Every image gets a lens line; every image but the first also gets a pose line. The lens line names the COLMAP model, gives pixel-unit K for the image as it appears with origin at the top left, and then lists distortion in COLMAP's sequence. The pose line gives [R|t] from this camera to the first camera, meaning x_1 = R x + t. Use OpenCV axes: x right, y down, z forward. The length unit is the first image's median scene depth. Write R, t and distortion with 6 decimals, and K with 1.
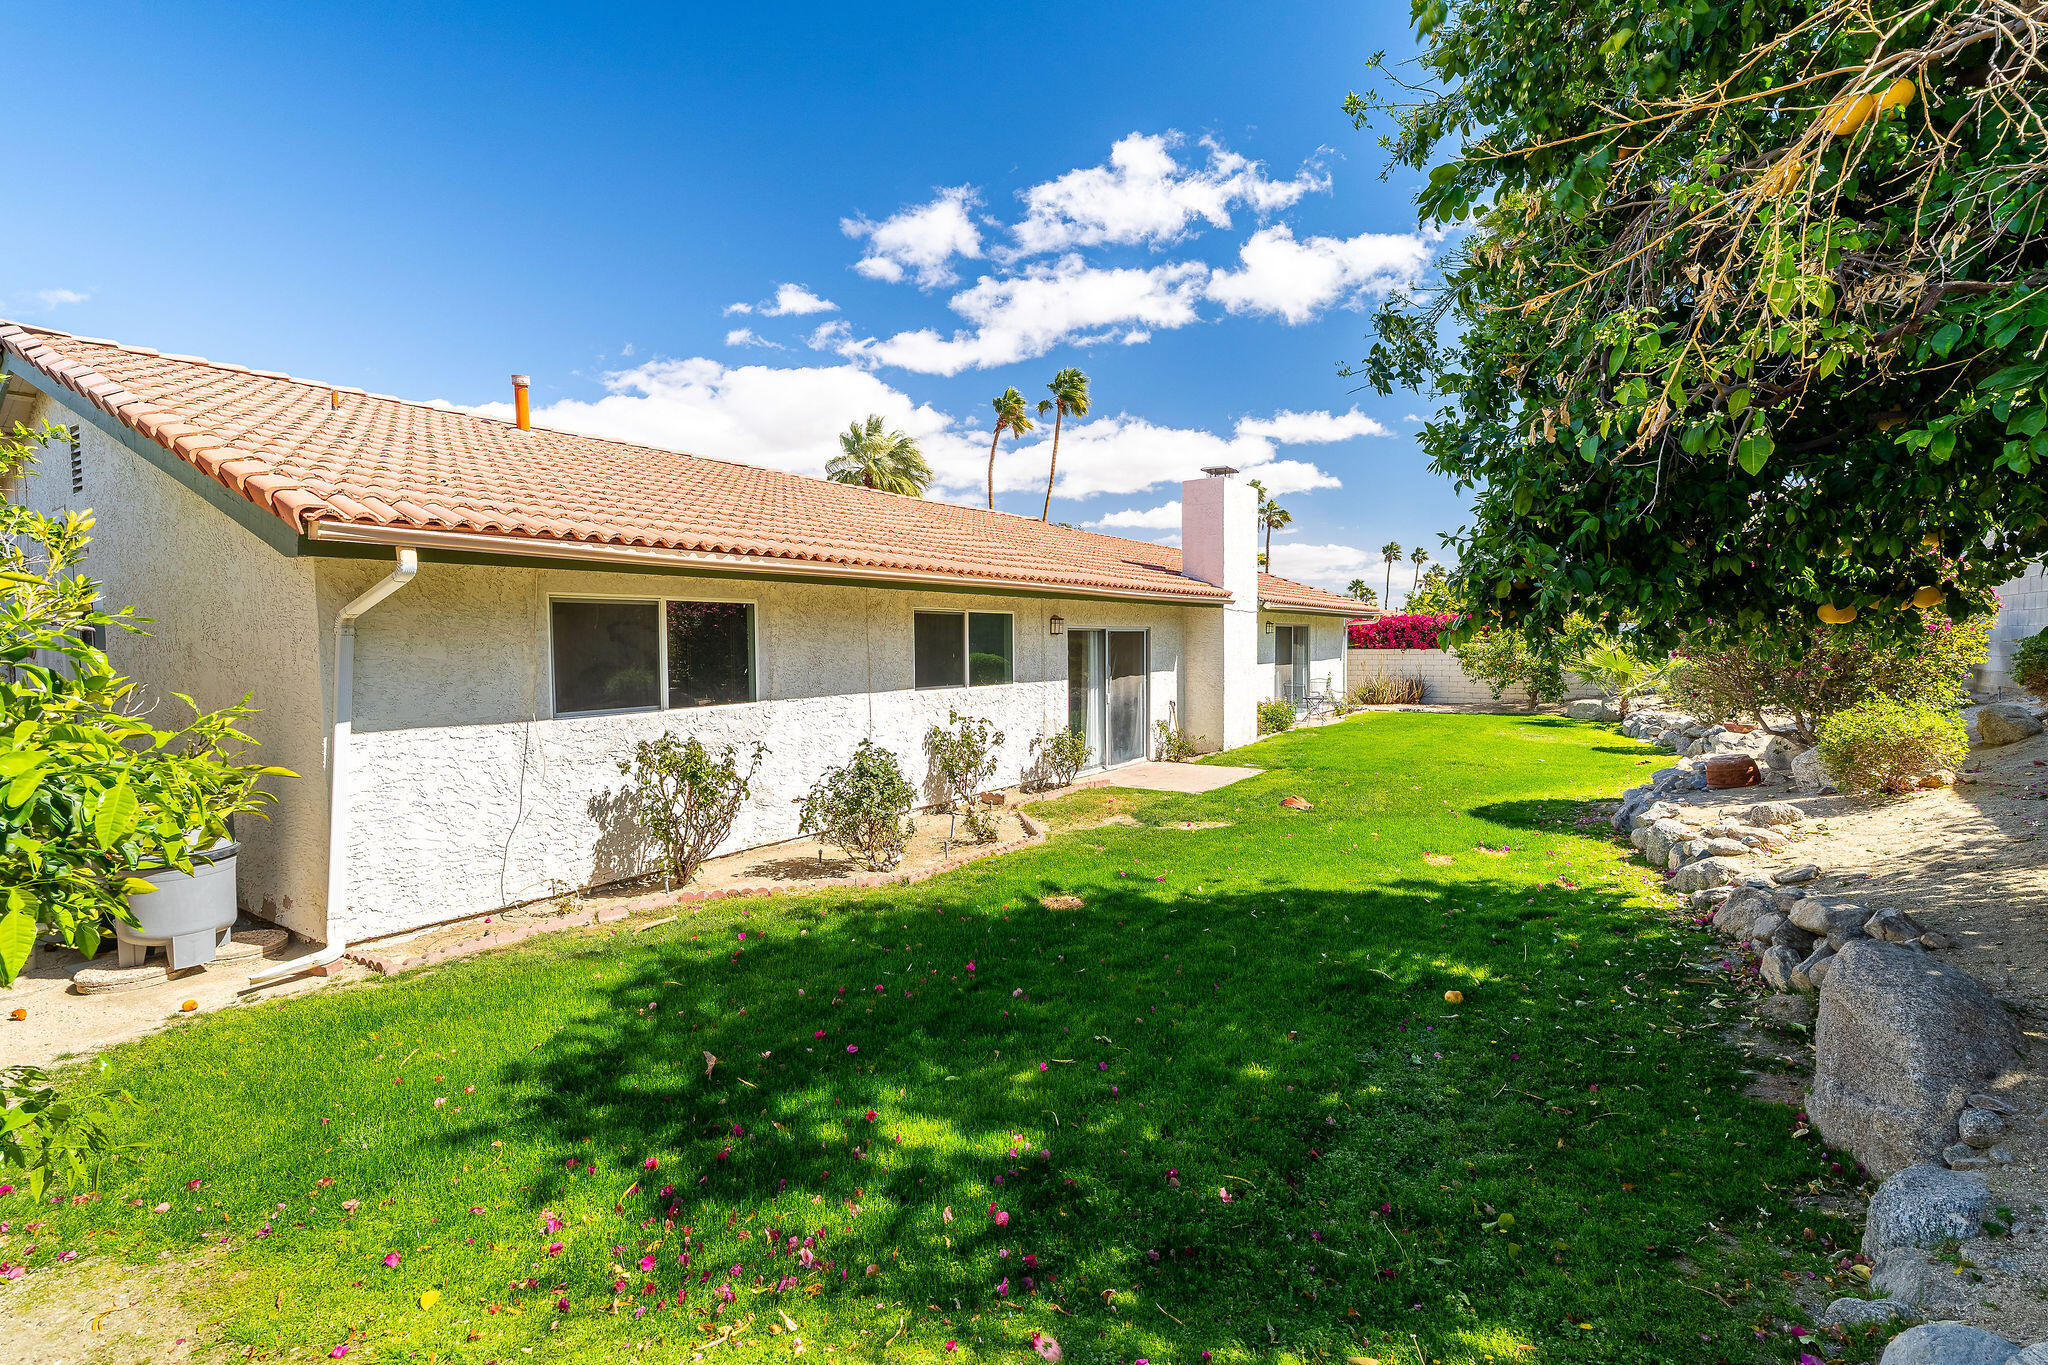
lens RADIAL K [[937.0, 0, 1036.8], [0, 937.0, 666.6], [0, 0, 1]] dist [0.007153, -0.000602]
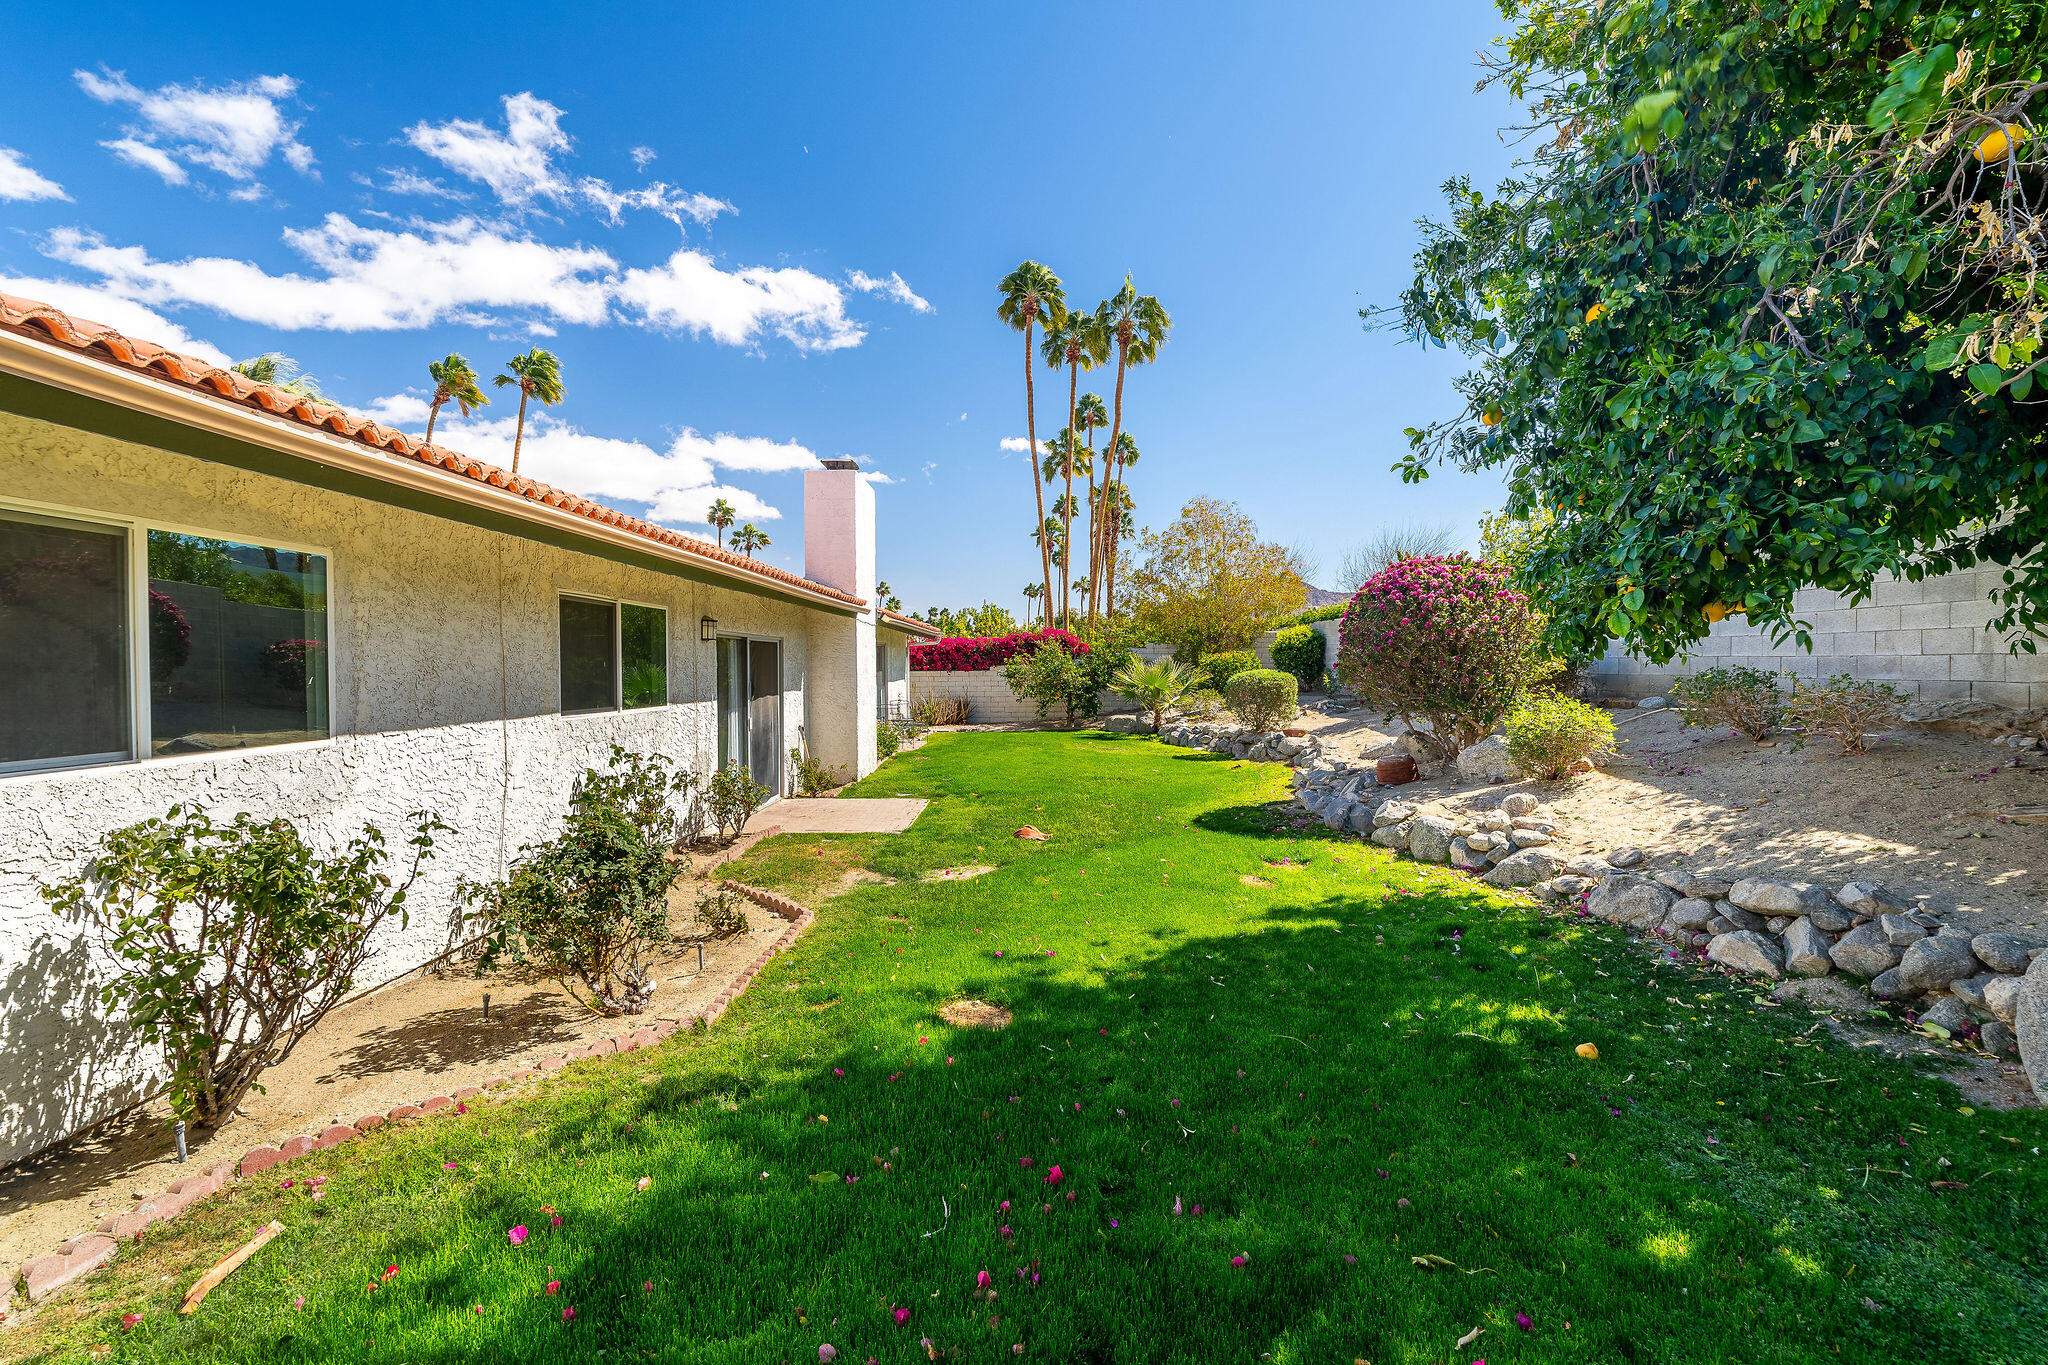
lens RADIAL K [[937.0, 0, 1013.5], [0, 937.0, 695.2], [0, 0, 1]] dist [0.007153, -0.000602]
pose [[0.842393, -0.012821, 0.538711, -0.219115], [0.012691, 0.999912, 0.003951, 0.013288], [-0.538714, 0.003508, 0.842481, 0.289414]]
